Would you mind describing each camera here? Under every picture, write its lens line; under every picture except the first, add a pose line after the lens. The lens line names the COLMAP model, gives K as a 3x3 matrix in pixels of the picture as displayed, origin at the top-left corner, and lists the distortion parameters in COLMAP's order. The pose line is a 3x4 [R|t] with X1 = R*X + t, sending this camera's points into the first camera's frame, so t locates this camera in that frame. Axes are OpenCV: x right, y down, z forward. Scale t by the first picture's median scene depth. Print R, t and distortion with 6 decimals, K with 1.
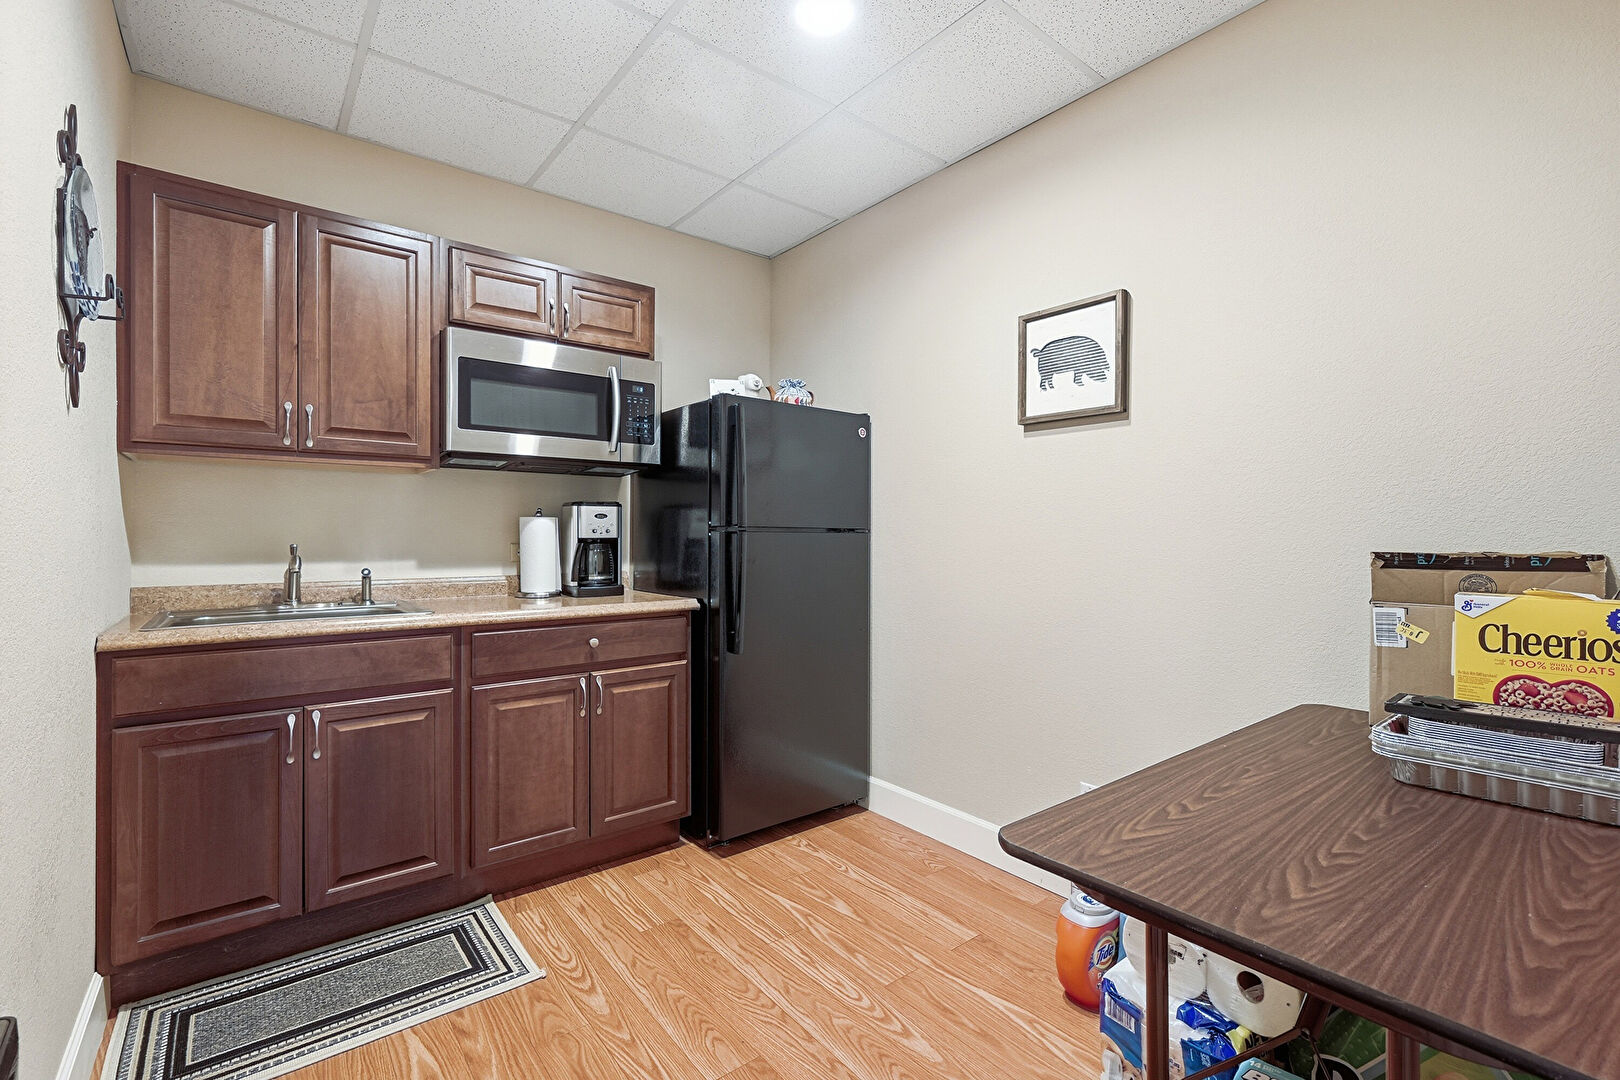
lens RADIAL K [[685.2, 0, 808.6], [0, 685.2, 530.1], [0, 0, 1]] dist [-0.002161, -0.000369]
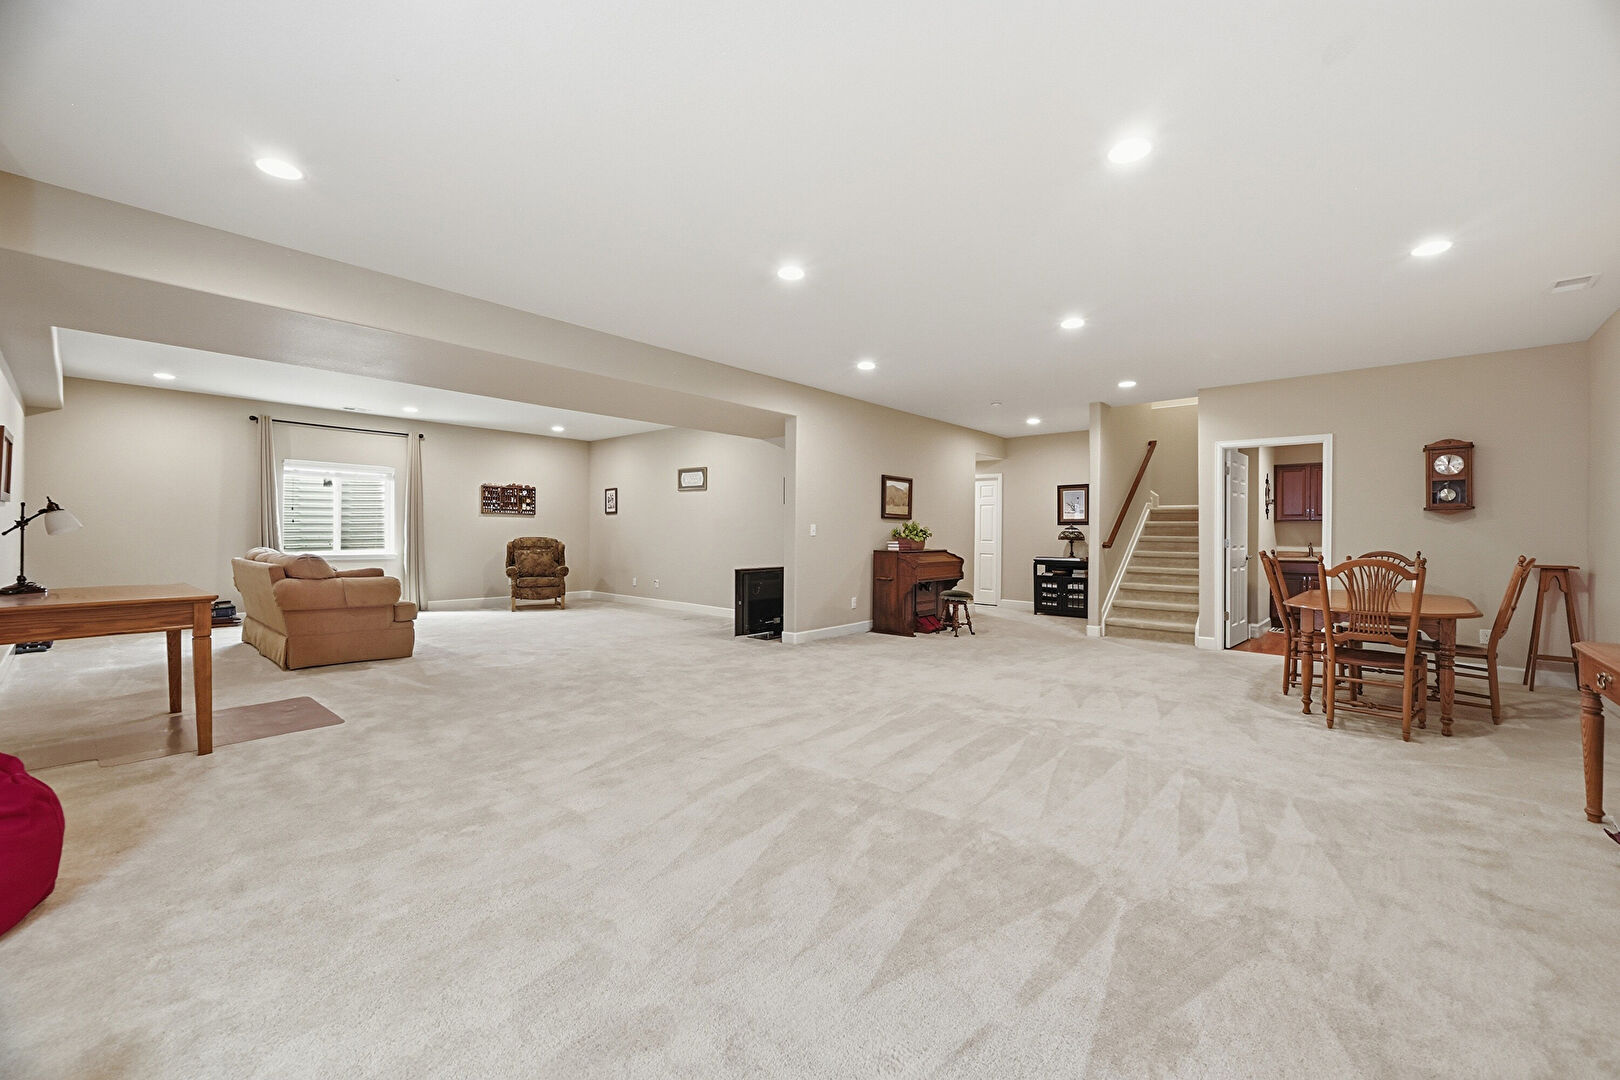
lens RADIAL K [[671.4, 0, 813.7], [0, 671.4, 535.9], [0, 0, 1]] dist [-0.000583, -0.000008]
pose [[0.187048, -0.000343, -0.982351, 2.212867], [-0.000249, 1.000000, -0.000397, -0.011282], [0.982351, 0.000318, 0.187047, -2.239676]]
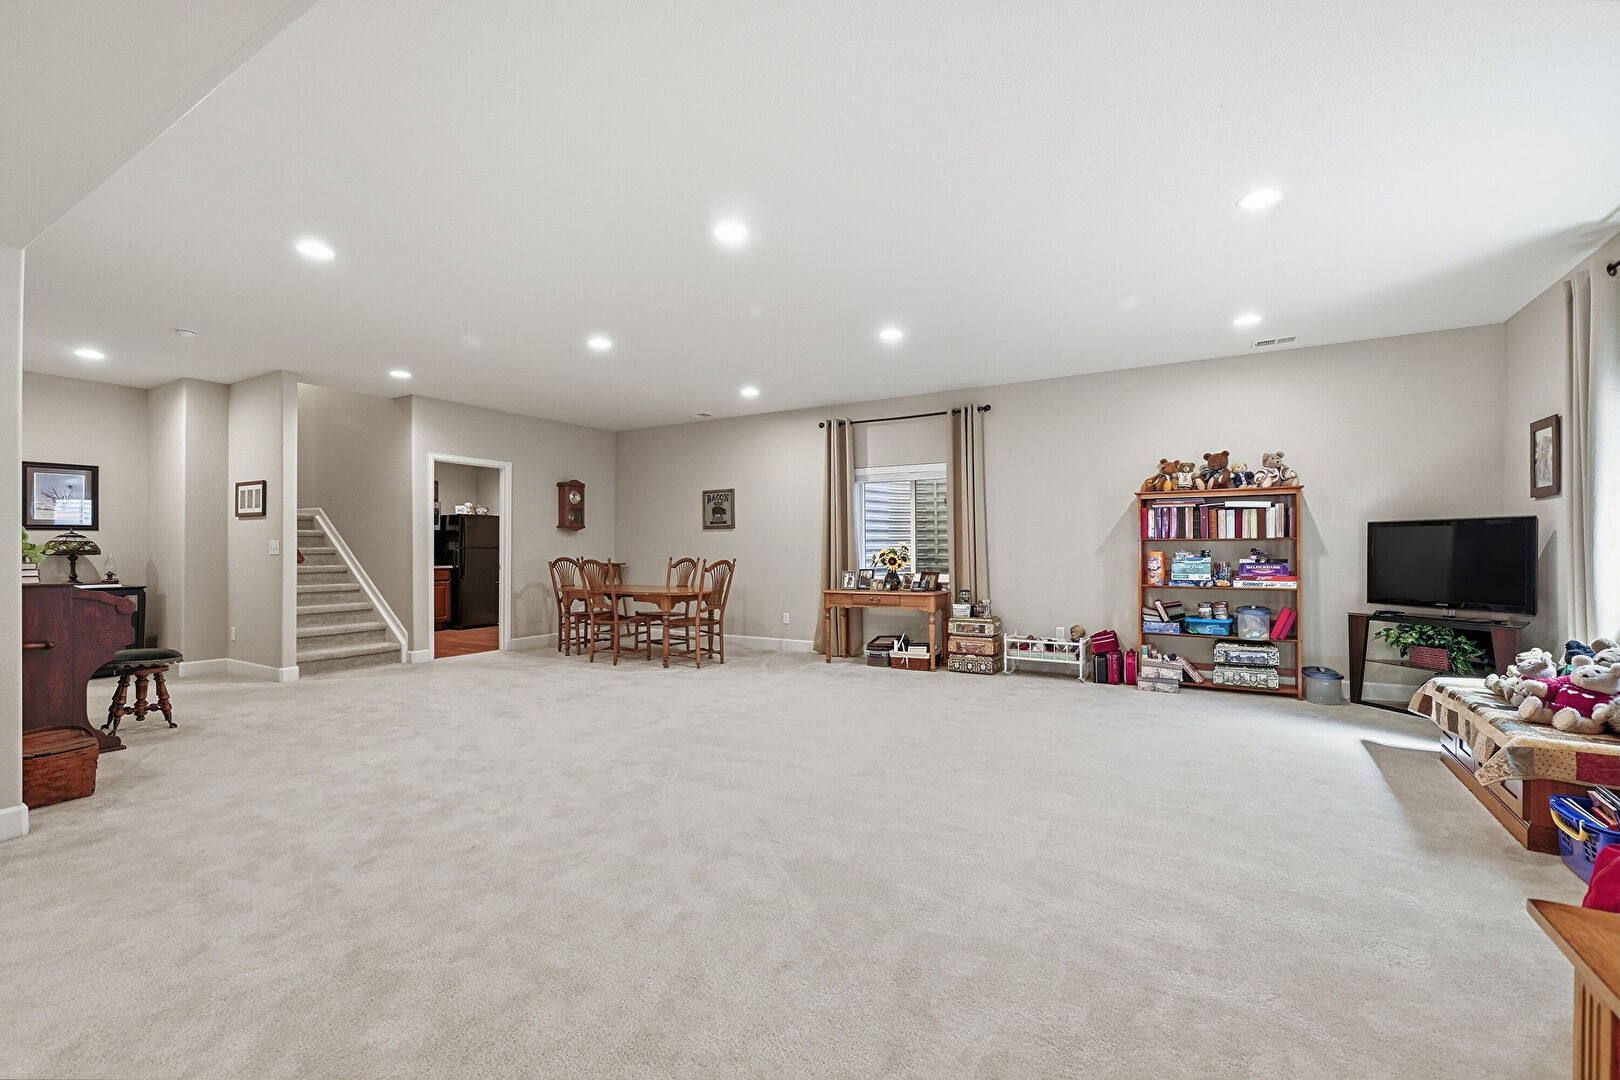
lens RADIAL K [[671.4, 0, 813.7], [0, 671.4, 535.9], [0, 0, 1]] dist [-0.000583, -0.000008]
pose [[0.927175, 0.001583, 0.374624, 0.302541], [0.001450, 0.999968, -0.007814, -0.033692], [-0.374625, 0.007788, 0.927144, -3.210368]]
